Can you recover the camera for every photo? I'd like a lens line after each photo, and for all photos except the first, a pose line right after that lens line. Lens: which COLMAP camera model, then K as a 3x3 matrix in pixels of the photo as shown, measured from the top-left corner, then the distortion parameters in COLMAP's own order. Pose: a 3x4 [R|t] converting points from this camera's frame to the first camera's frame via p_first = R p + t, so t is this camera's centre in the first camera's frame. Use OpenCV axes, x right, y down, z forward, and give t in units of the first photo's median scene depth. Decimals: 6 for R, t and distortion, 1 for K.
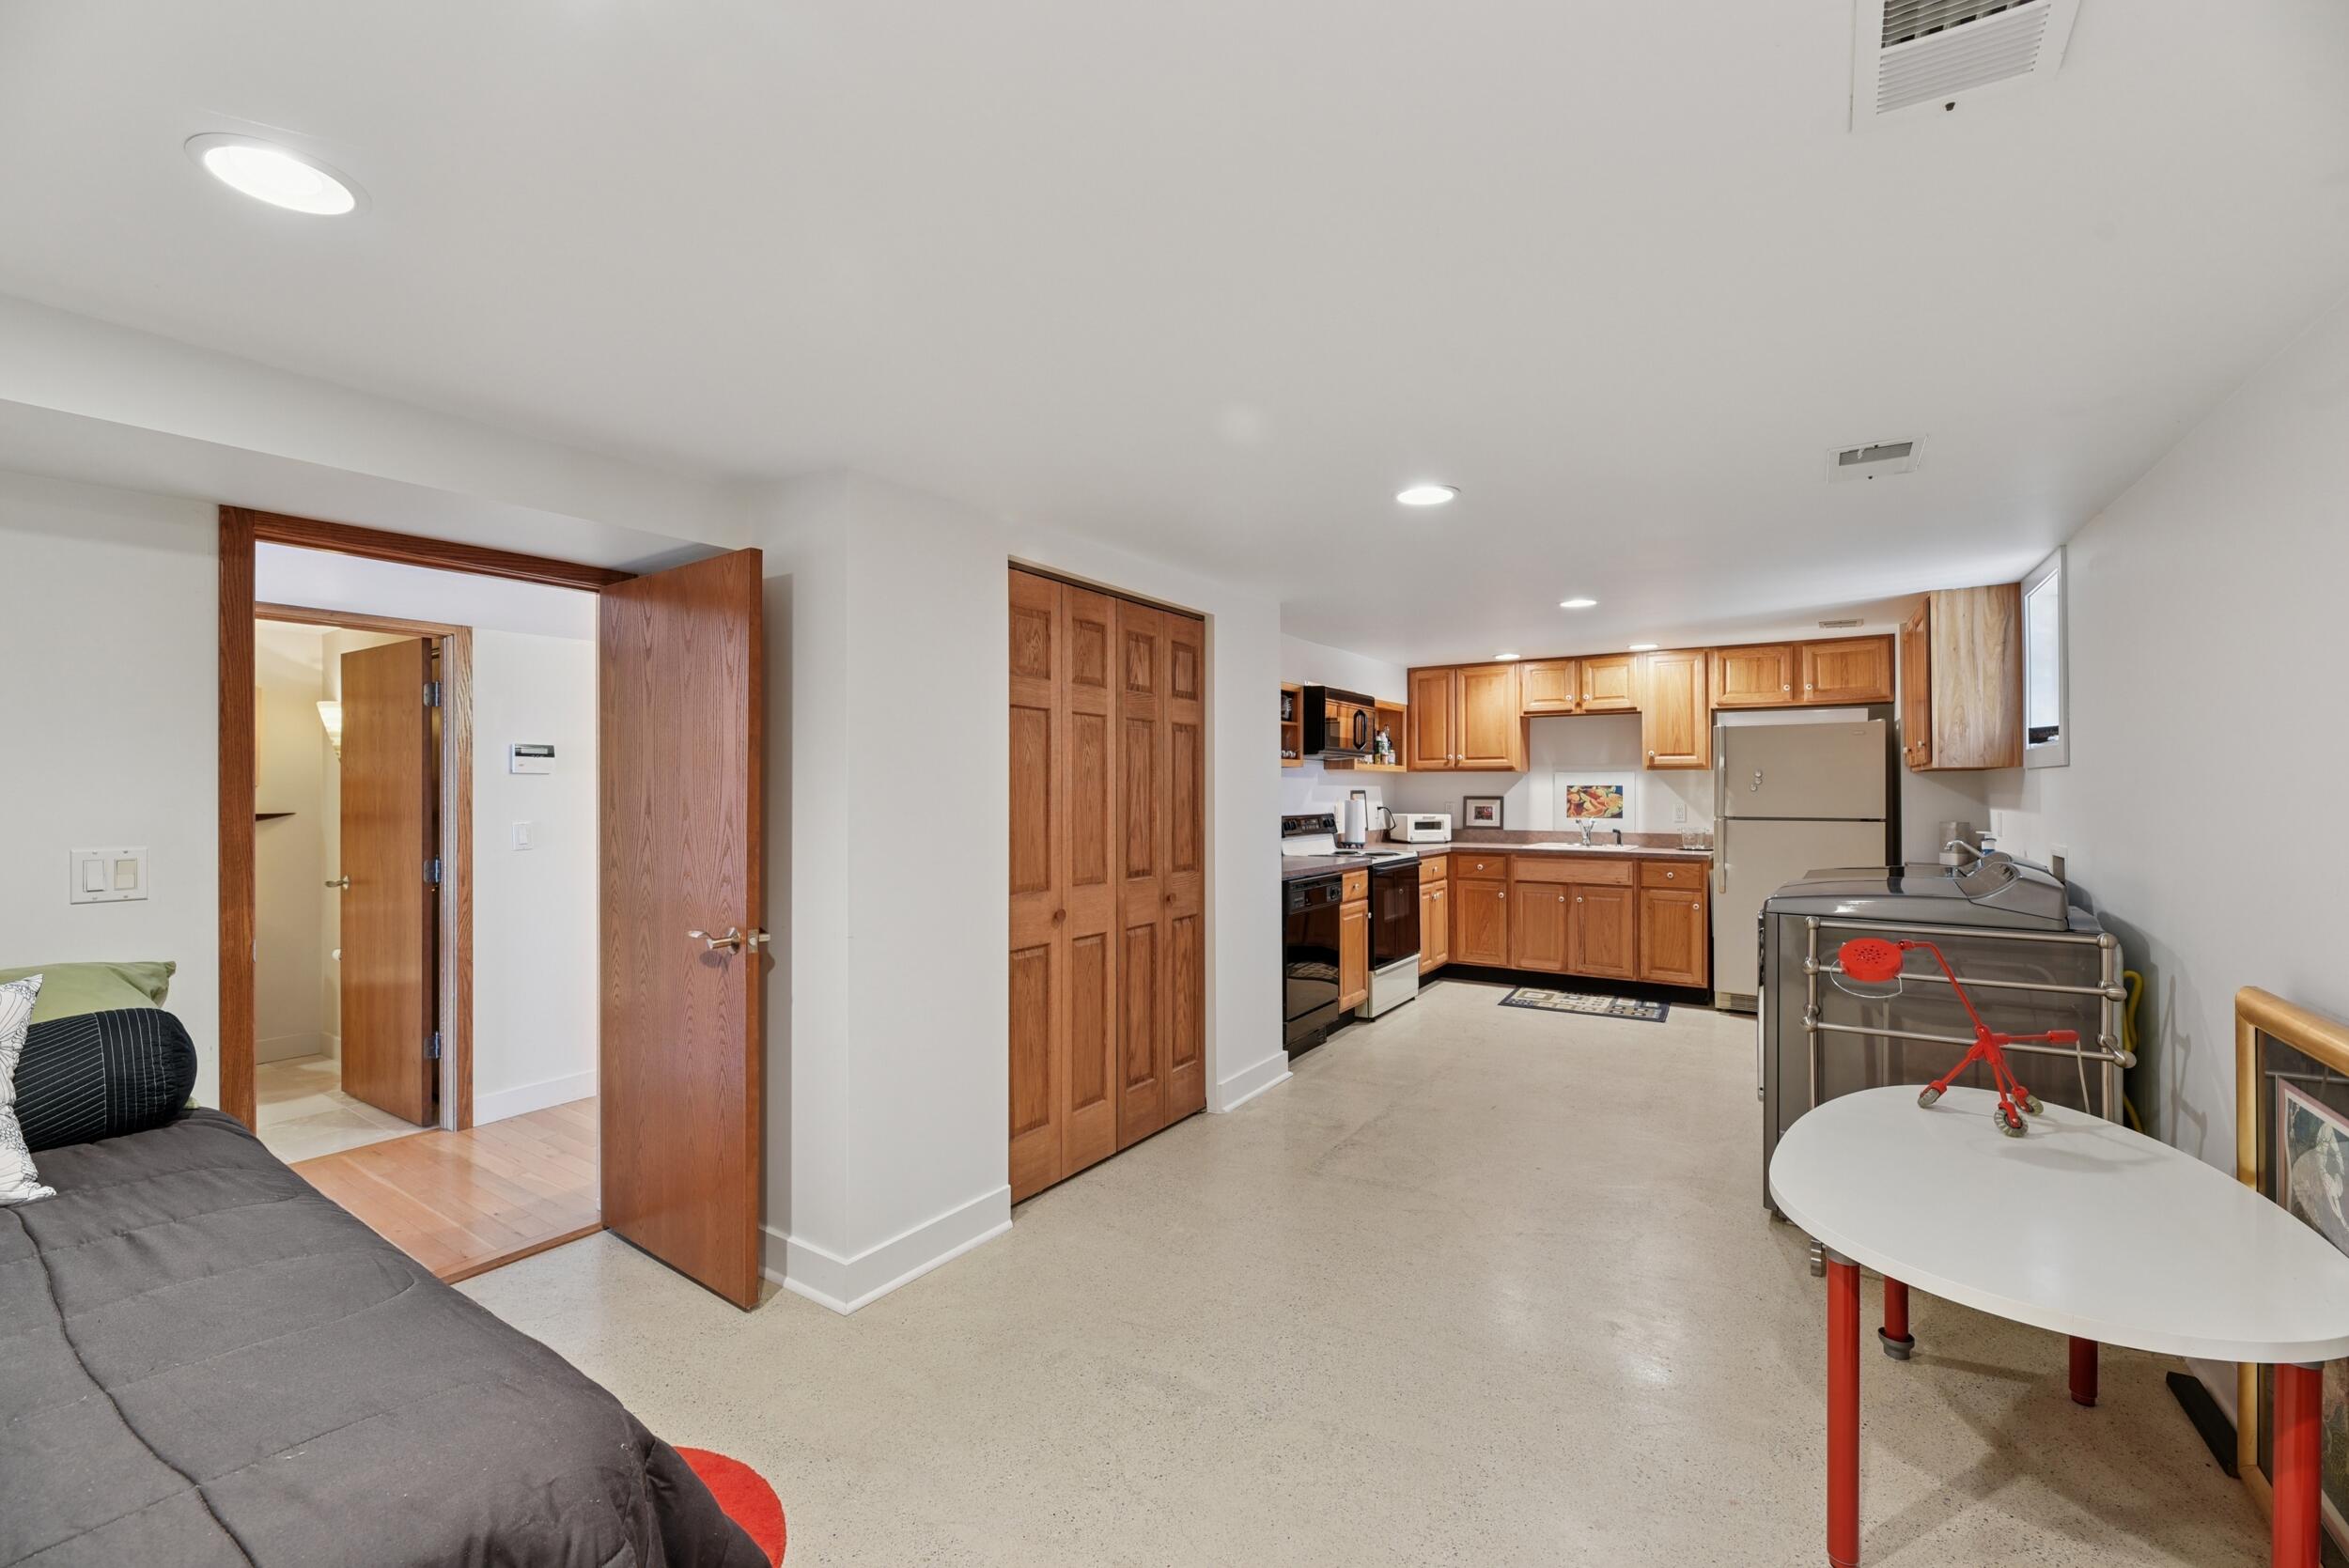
lens RADIAL K [[978.5, 0, 1179.9], [0, 978.5, 786.9], [0, 0, 1]] dist [-0.001390, -0.000188]
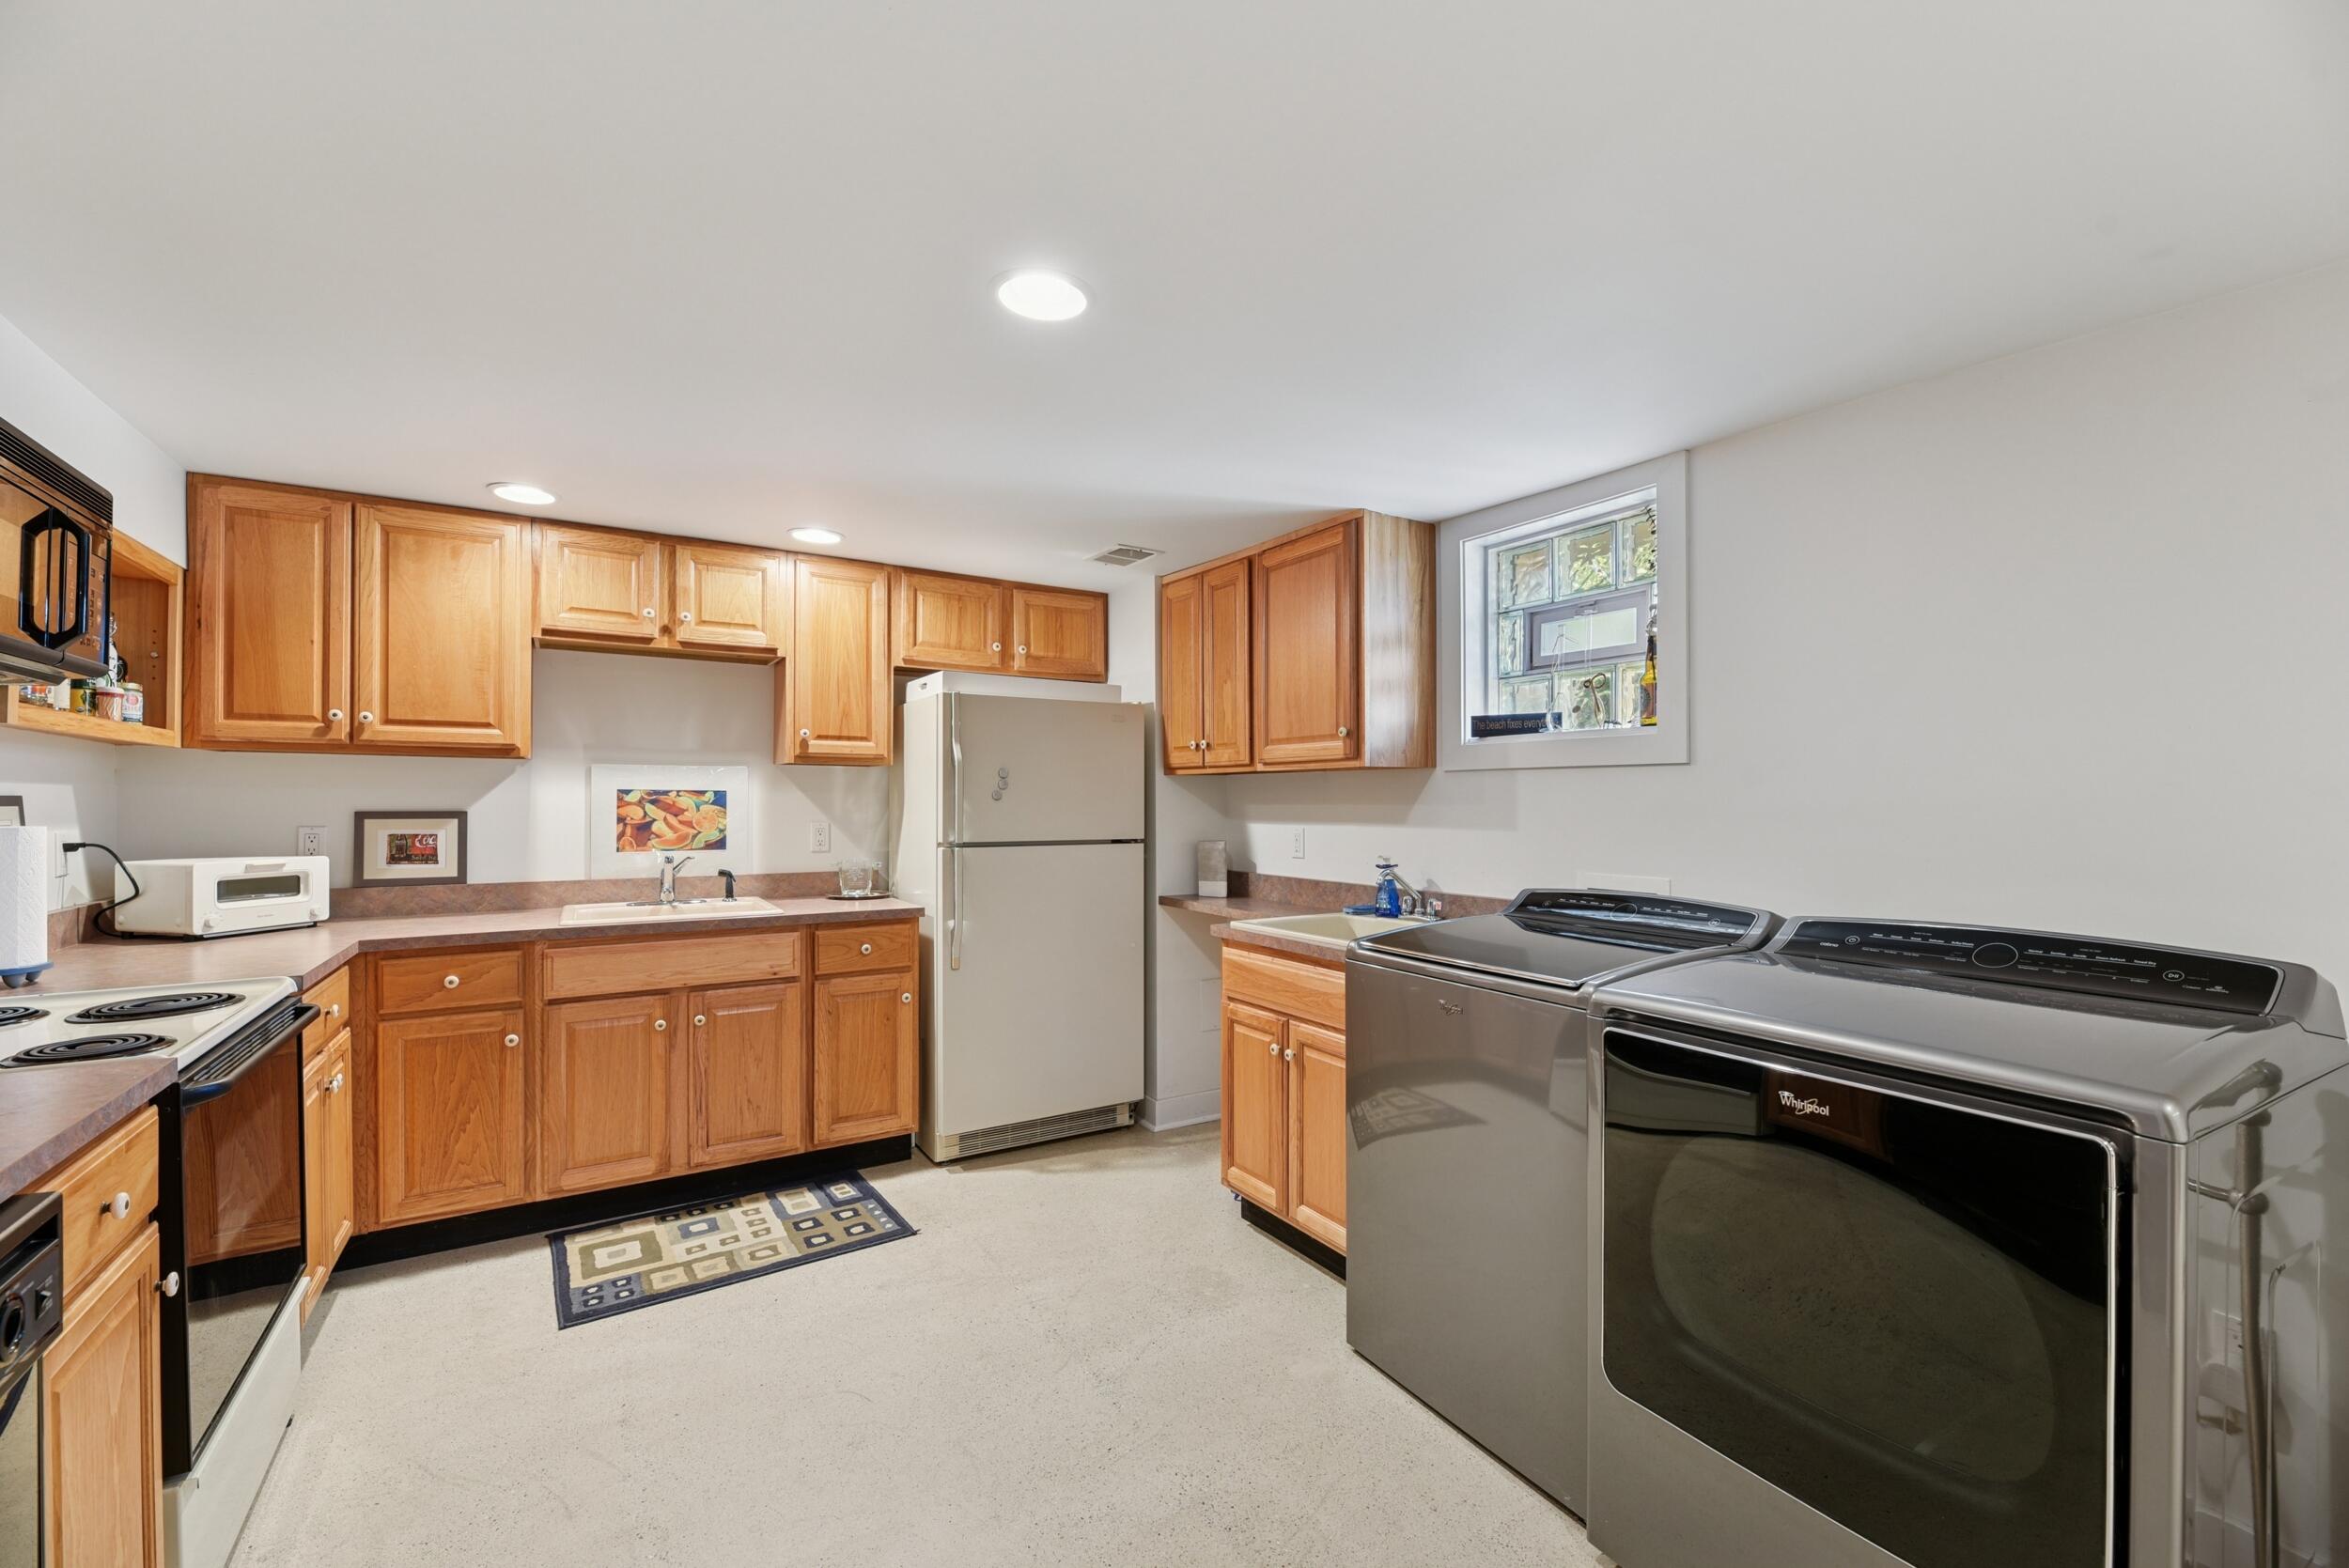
lens RADIAL K [[978.5, 0, 1179.7], [0, 978.5, 797.7], [0, 0, 1]] dist [-0.001390, -0.000188]
pose [[0.419242, 0.007448, 0.907844, 0.058210], [-0.004788, 0.999971, -0.005992, 0.004899], [-0.907862, -0.001835, 0.419265, 0.542929]]
